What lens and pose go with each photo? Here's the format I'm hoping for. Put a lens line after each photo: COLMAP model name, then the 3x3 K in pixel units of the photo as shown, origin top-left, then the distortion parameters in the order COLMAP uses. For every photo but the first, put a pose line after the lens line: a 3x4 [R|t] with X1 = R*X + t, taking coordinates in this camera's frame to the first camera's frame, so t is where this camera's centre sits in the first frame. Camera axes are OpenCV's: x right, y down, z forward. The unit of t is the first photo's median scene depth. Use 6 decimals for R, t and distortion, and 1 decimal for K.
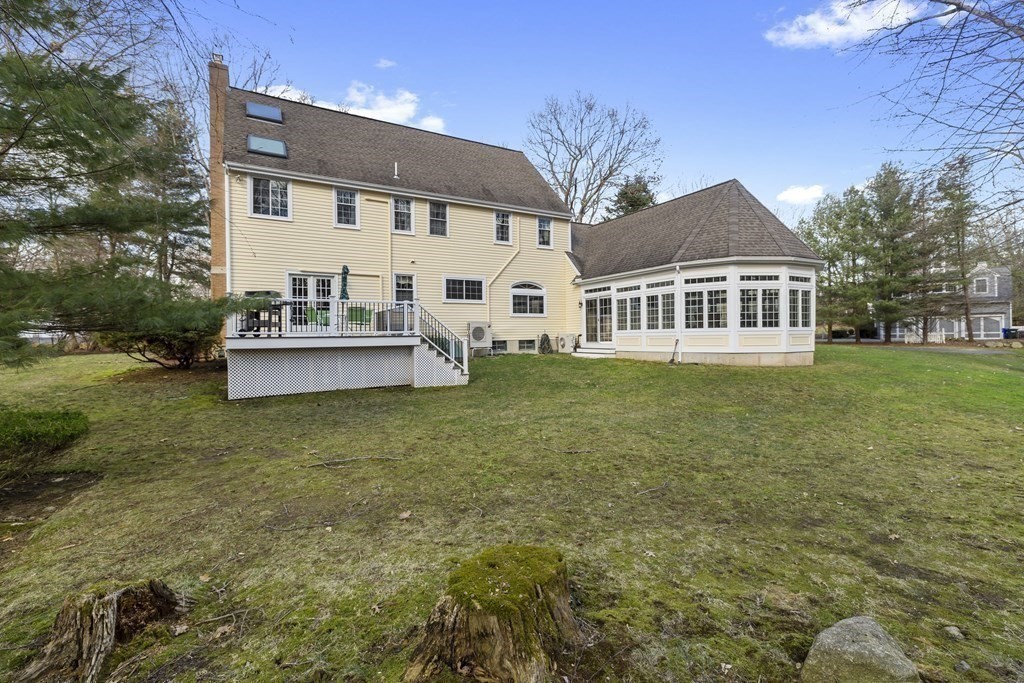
lens RADIAL K [[458.9, 0, 509.0], [0, 458.9, 341.4], [0, 0, 1]] dist [0.016658, 0.000955]
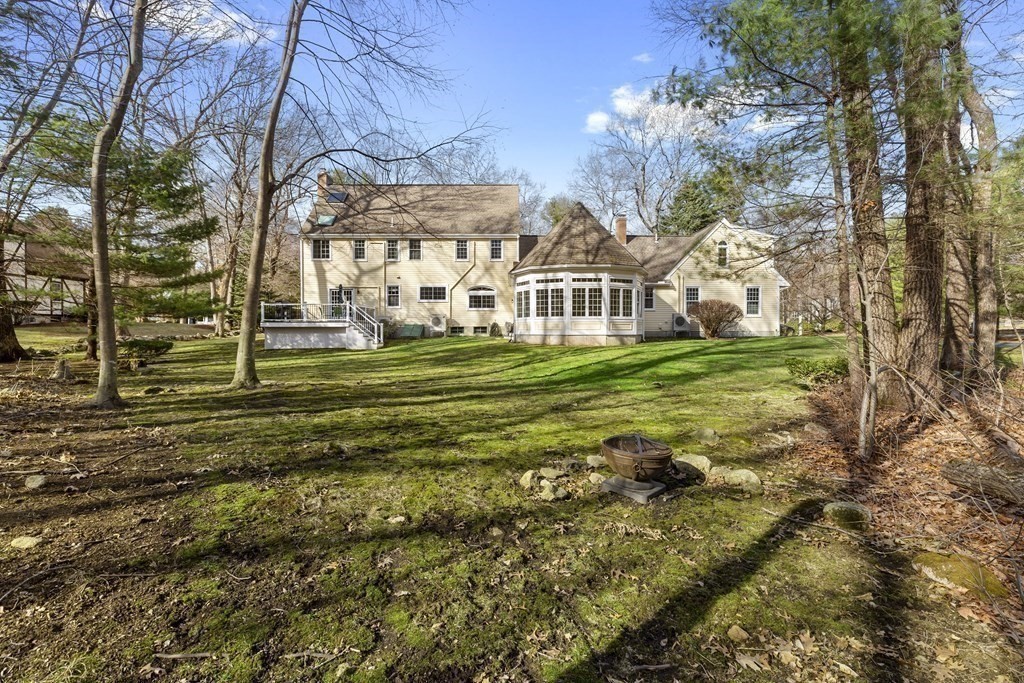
lens RADIAL K [[458.9, 0, 518.7], [0, 458.9, 333.5], [0, 0, 1]] dist [0.016658, 0.000955]
pose [[0.873028, 0.009234, -0.487582, 0.902611], [-0.010033, 0.999949, 0.000974, 0.016675], [0.487566, 0.004042, 0.873077, -0.197592]]
